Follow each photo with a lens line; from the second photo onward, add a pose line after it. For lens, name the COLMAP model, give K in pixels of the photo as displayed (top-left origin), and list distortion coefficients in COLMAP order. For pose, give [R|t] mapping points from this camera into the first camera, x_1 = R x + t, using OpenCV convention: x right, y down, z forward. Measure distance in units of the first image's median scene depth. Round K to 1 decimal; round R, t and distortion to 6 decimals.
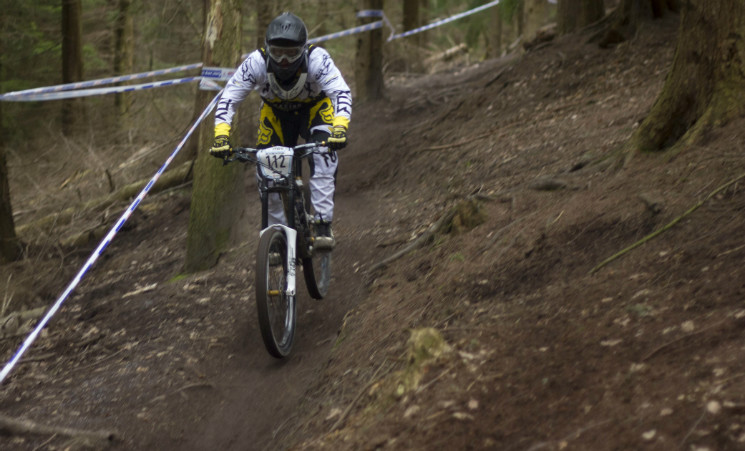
lens RADIAL K [[2246.5, 0, 335.5], [0, 2246.5, 225.0], [0, 0, 1]] dist [-0.106705, 0.207233]
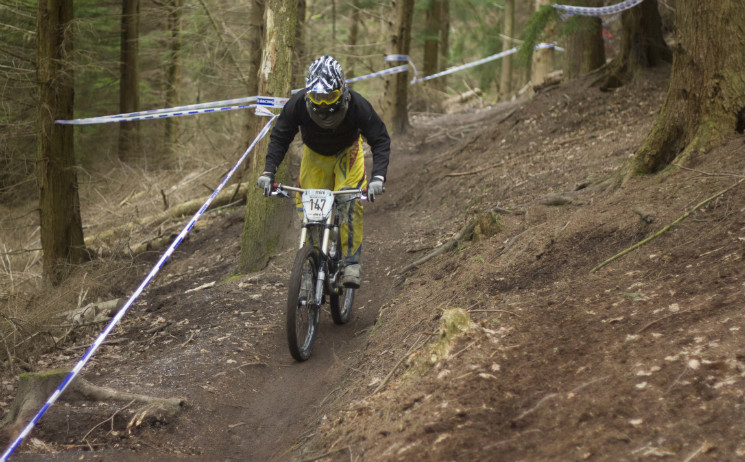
lens RADIAL K [[2040.1, 0, 370.8], [0, 2040.1, 245.2], [0, 0, 1]] dist [-0.100477, 0.183671]
pose [[0.999712, 0.022693, 0.007841, -0.009221], [-0.022658, 0.999733, -0.004491, 0.011666], [-0.007941, 0.004312, 0.999959, -0.057234]]
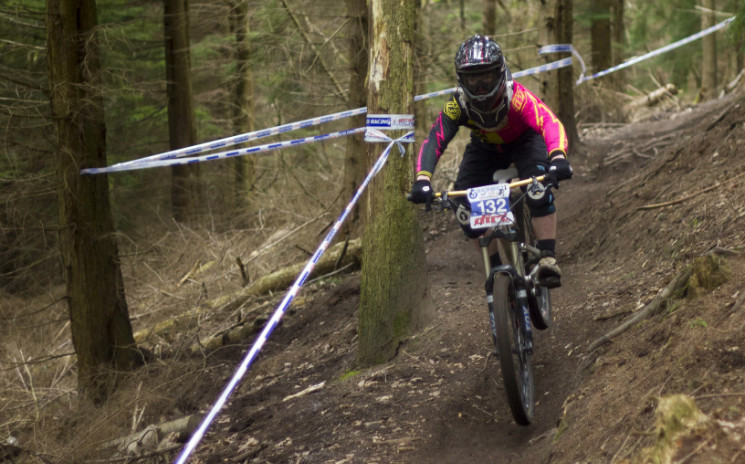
lens RADIAL K [[2866.7, 0, 557.0], [0, 2866.7, 213.5], [0, 0, 1]] dist [-0.086515, 0.057363]
pose [[0.998692, -0.047981, 0.017642, -0.012615], [0.048647, 0.998034, -0.039513, 0.011796], [-0.015712, 0.040320, 0.999063, -0.045302]]
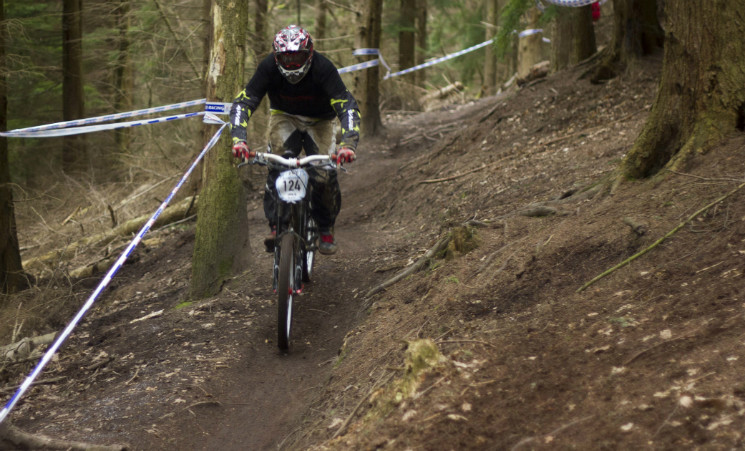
lens RADIAL K [[2248.5, 0, 336.0], [0, 2248.5, 223.5], [0, 0, 1]] dist [-0.102192, 0.201676]
pose [[0.999991, -0.003698, 0.001852, -0.001676], [0.003732, 0.999818, -0.018724, 0.006773], [-0.001783, 0.018731, 0.999823, -0.044887]]
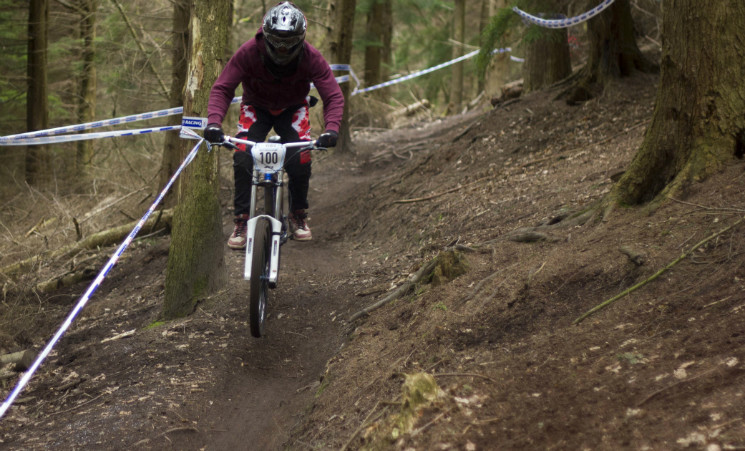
lens RADIAL K [[2246.5, 0, 335.5], [0, 2246.5, 225.0], [0, 0, 1]] dist [-0.106705, 0.207233]
pose [[0.999655, 0.015749, 0.021004, -0.013238], [-0.015233, 0.999584, -0.024496, 0.002784], [-0.021381, 0.024168, 0.999479, -0.012778]]
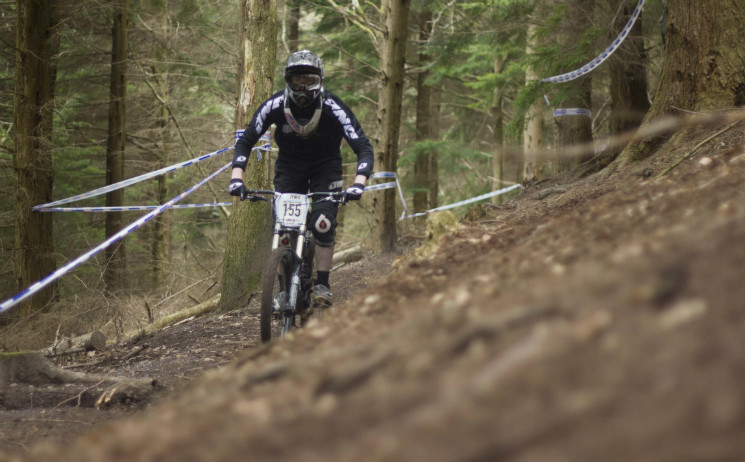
lens RADIAL K [[2037.8, 0, 371.3], [0, 2037.8, 233.1], [0, 0, 1]] dist [-0.112951, 0.326526]
pose [[0.999946, 0.002063, 0.010222, -0.003317], [-0.000954, 0.994223, -0.107328, 0.106008], [-0.010385, 0.107312, 0.994171, 0.000636]]
